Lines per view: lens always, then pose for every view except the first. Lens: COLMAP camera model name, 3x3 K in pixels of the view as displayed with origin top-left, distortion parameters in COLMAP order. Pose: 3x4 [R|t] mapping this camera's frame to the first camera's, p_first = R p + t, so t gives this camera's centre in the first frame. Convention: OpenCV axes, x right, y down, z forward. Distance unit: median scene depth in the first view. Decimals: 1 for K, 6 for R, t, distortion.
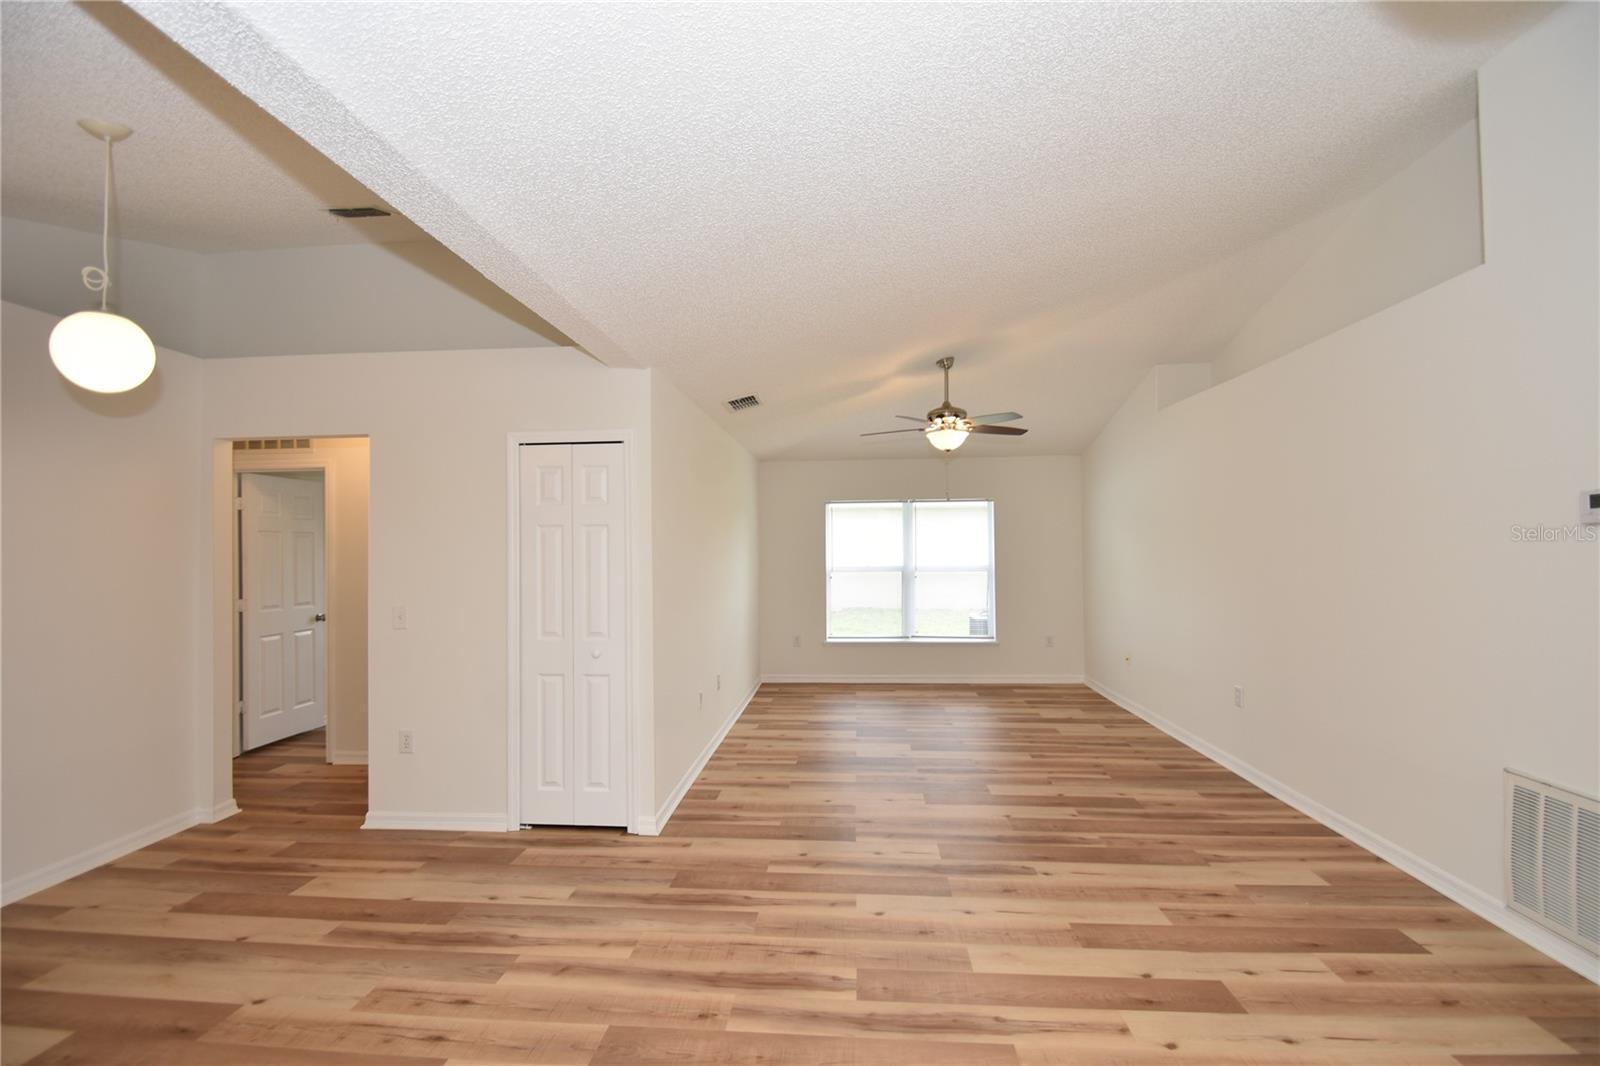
lens RADIAL K [[698.0, 0, 816.3], [0, 698.0, 536.2], [0, 0, 1]] dist [0.012291, -0.015450]
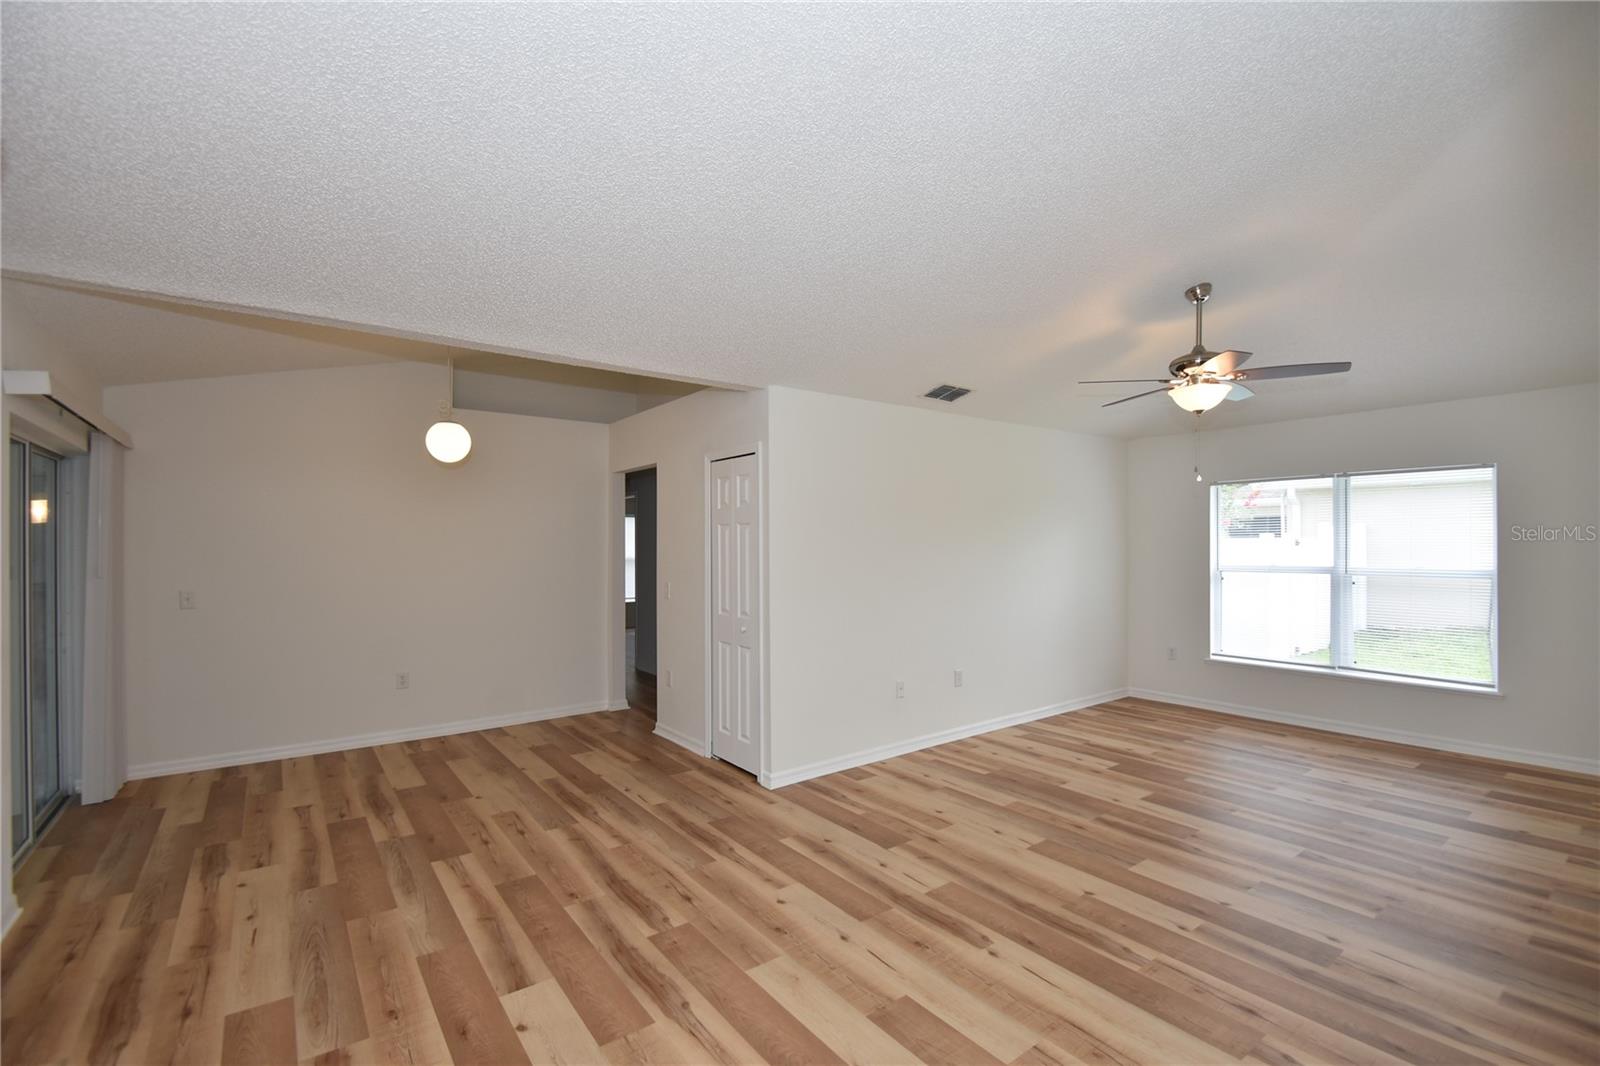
lens RADIAL K [[698.0, 0, 781.6], [0, 698.0, 535.9], [0, 0, 1]] dist [0.012291, -0.015450]
pose [[0.660549, -0.001465, -0.750781, 0.651067], [0.011586, 0.999899, 0.008243, -0.002337], [0.750693, -0.014143, 0.660499, 0.253034]]
